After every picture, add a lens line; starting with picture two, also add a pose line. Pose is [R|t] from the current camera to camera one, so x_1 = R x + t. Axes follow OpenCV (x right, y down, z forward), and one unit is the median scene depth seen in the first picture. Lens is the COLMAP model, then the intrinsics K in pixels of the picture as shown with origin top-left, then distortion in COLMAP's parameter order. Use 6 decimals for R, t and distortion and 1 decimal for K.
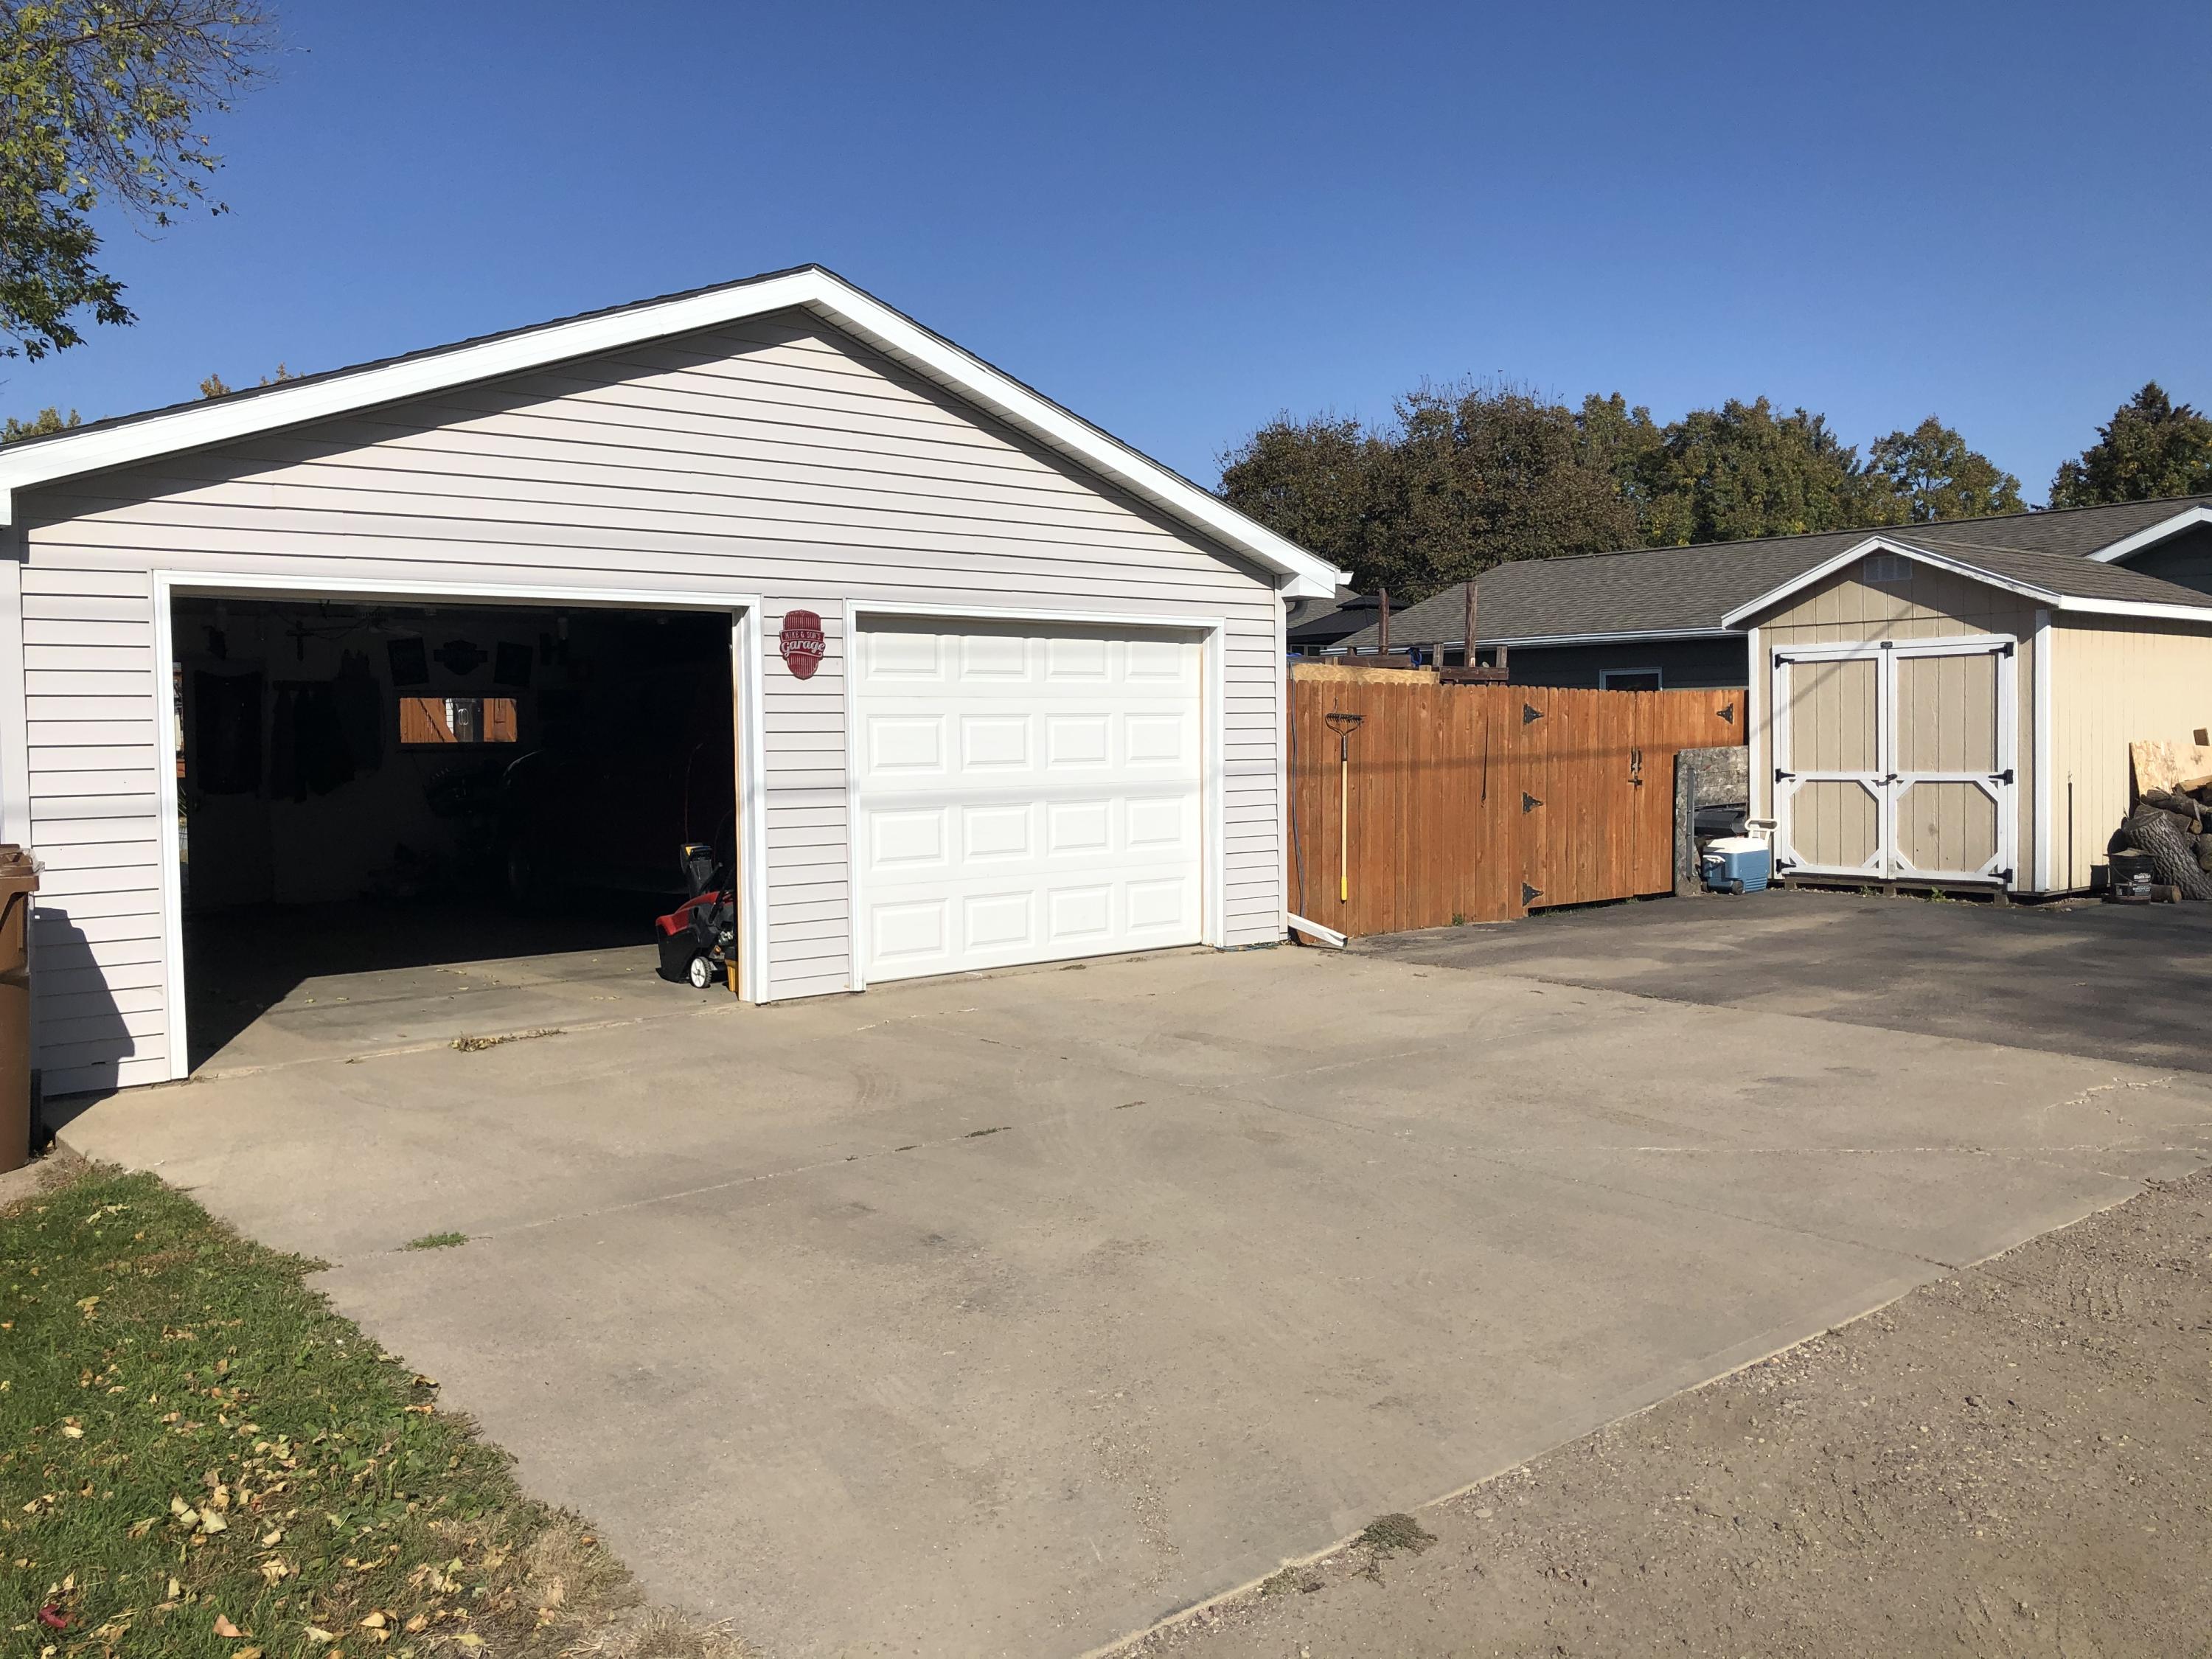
lens RADIAL K [[1813.6, 0, 1120.8], [0, 1813.6, 821.3], [0, 0, 1]] dist [0.070645, -0.114196]
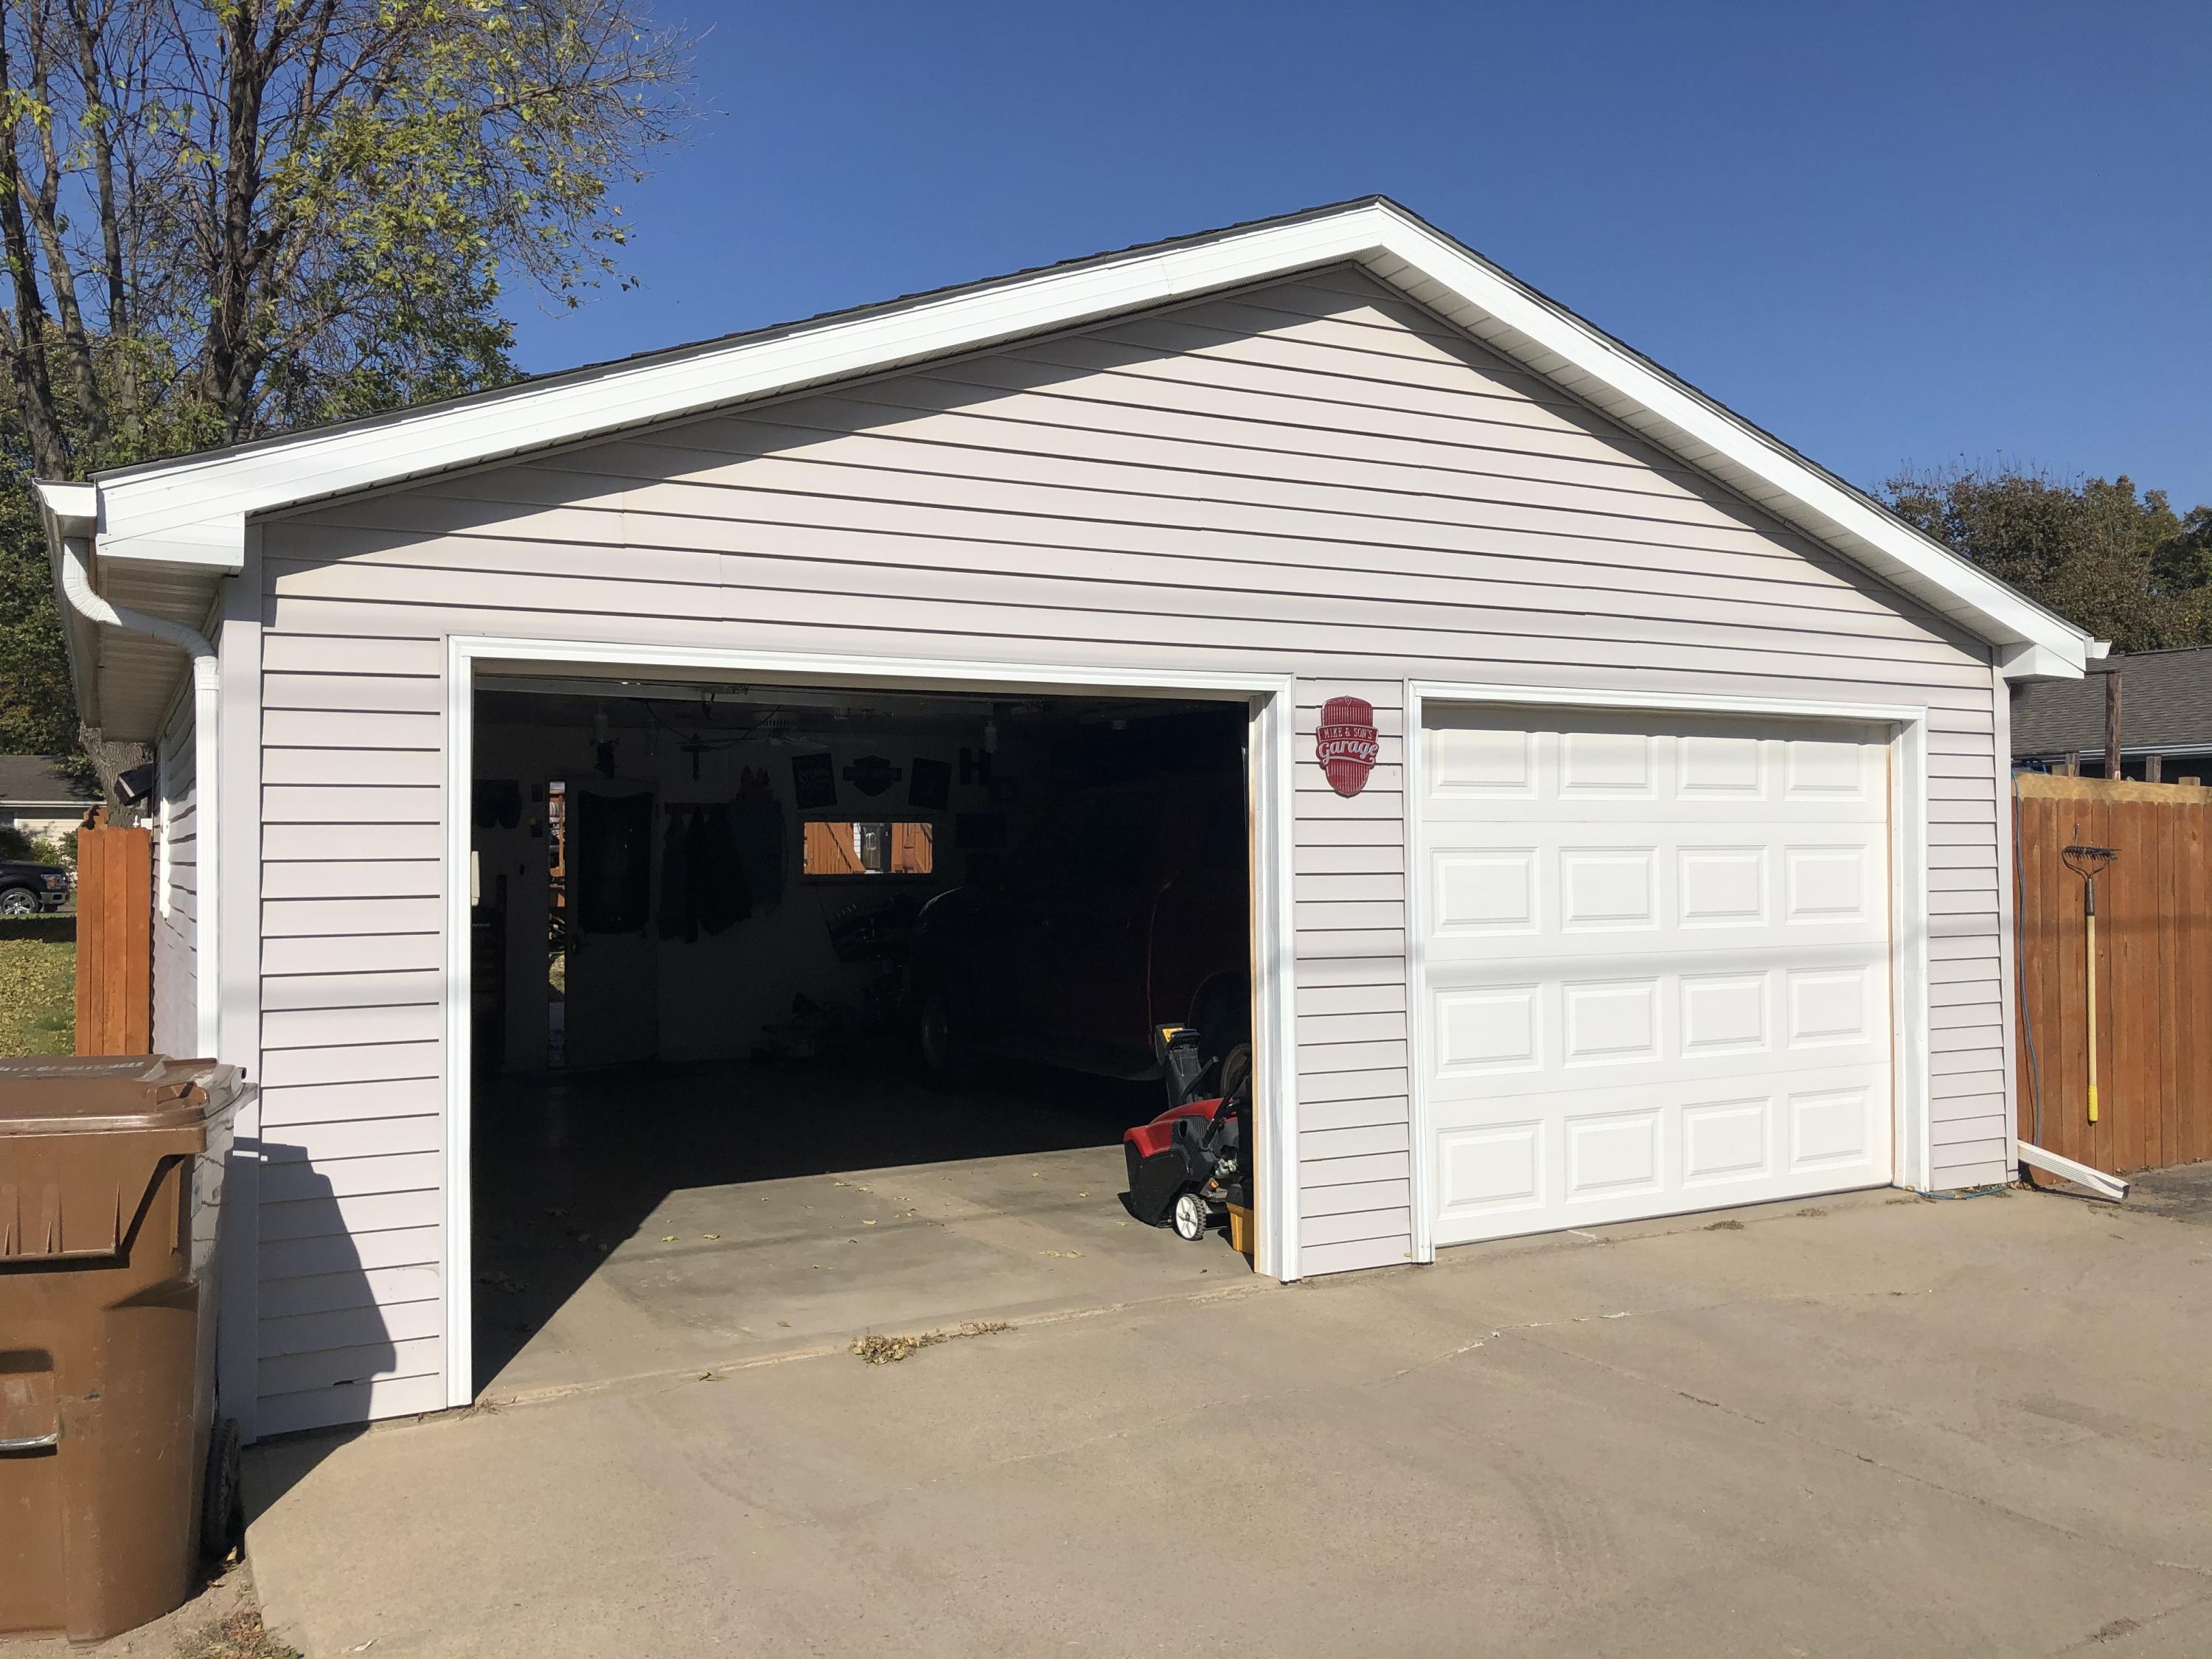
lens RADIAL K [[1813.6, 0, 1119.3], [0, 1813.6, 824.9], [0, 0, 1]] dist [0.070645, -0.114196]
pose [[0.978670, 0.001333, -0.205436, -0.111294], [-0.014791, 0.997841, -0.063987, -0.021211], [0.204907, 0.065661, 0.976577, 0.296103]]
